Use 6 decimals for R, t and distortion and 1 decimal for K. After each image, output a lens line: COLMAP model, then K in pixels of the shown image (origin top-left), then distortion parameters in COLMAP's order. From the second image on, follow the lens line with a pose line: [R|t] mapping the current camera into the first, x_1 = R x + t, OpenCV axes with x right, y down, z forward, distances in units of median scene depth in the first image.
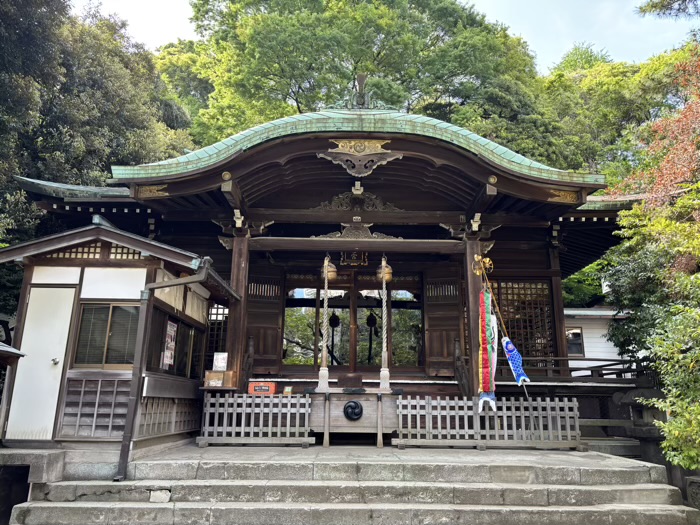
lens RADIAL K [[533.8, 0, 351.2], [0, 533.8, 260.1], [0, 0, 1]] dist [0.076525, -0.082148]
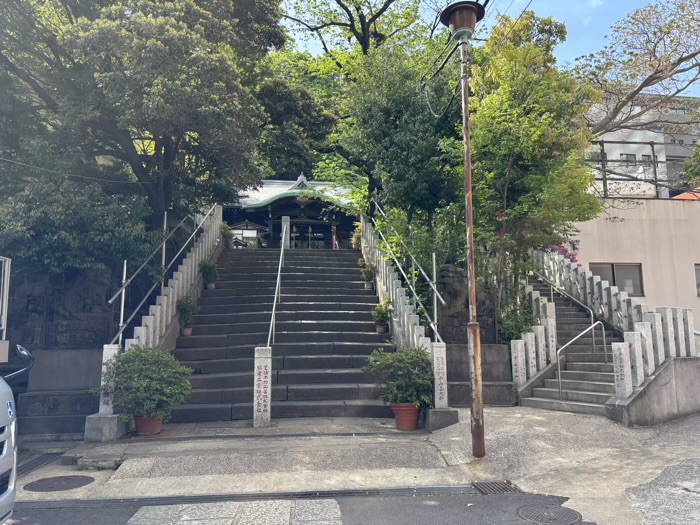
lens RADIAL K [[533.8, 0, 351.2], [0, 533.8, 260.1], [0, 0, 1]] dist [0.076525, -0.082148]
pose [[0.996647, -0.005746, 0.081615, 0.051474], [-0.004168, 0.992670, 0.120787, -0.251696], [-0.081711, -0.120722, 0.989318, -3.167444]]
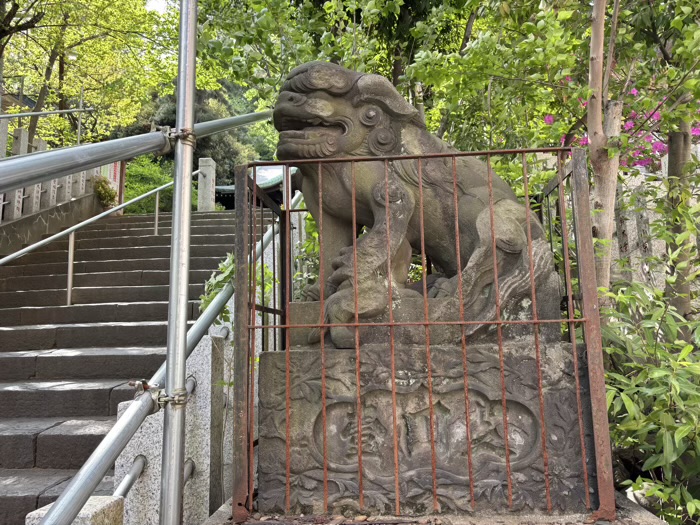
lens RADIAL K [[533.8, 0, 351.2], [0, 533.8, 260.1], [0, 0, 1]] dist [0.076525, -0.082148]
pose [[0.996037, -0.042102, -0.078343, 0.420205], [0.049975, 0.993587, 0.101422, -0.022153], [0.073570, -0.104935, 0.991754, -2.166755]]
